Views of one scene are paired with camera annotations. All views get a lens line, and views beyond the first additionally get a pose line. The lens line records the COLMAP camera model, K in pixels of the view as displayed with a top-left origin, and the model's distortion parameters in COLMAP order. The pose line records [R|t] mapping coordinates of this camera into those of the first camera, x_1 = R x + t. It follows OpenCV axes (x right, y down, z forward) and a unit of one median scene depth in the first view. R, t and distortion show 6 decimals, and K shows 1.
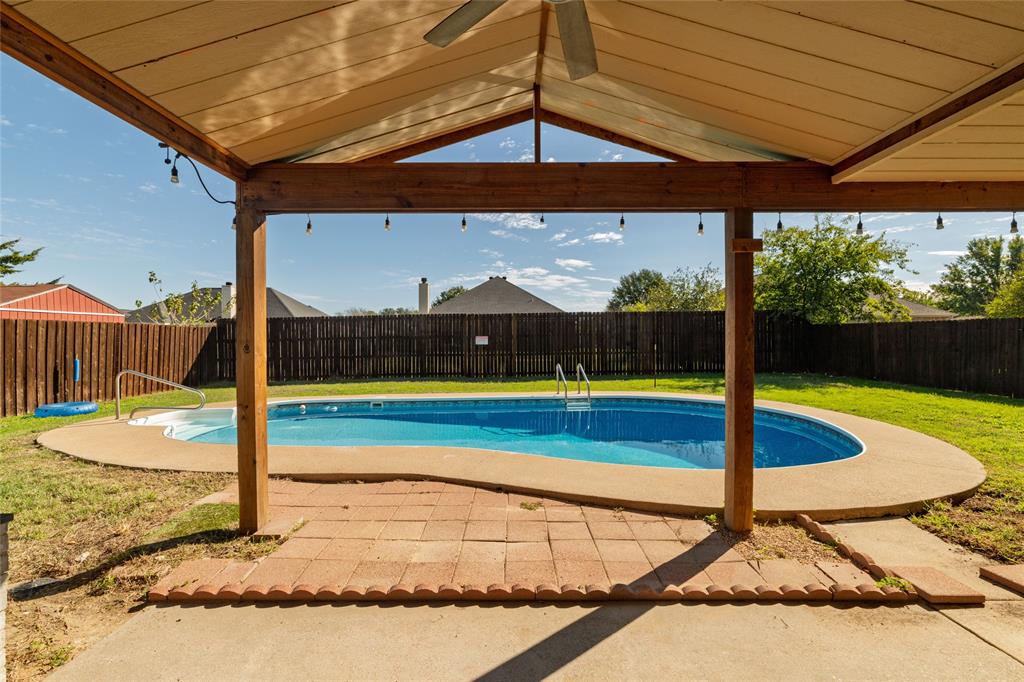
lens RADIAL K [[437.1, 0, 510.7], [0, 437.1, 342.3], [0, 0, 1]] dist [-0.000927, -0.000313]
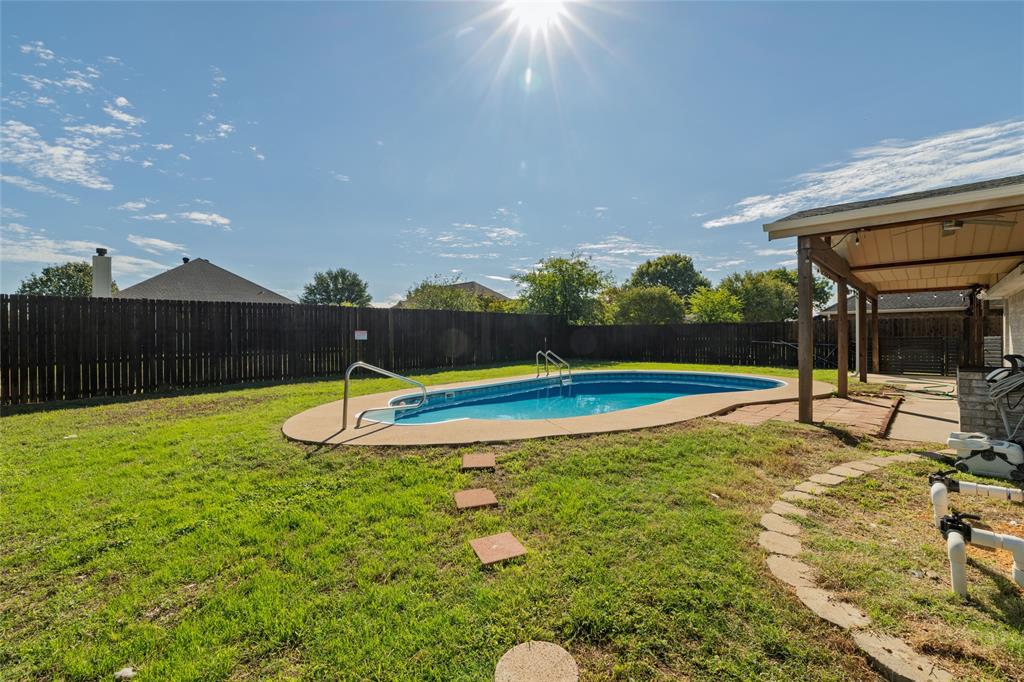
lens RADIAL K [[447.4, 0, 515.1], [0, 447.4, 339.3], [0, 0, 1]] dist [-0.000794, 0.001750]
pose [[0.678562, -0.003301, 0.734536, -0.230236], [0.012343, 0.999900, -0.006908, 0.006387], [-0.734440, 0.013754, 0.678535, 0.050553]]
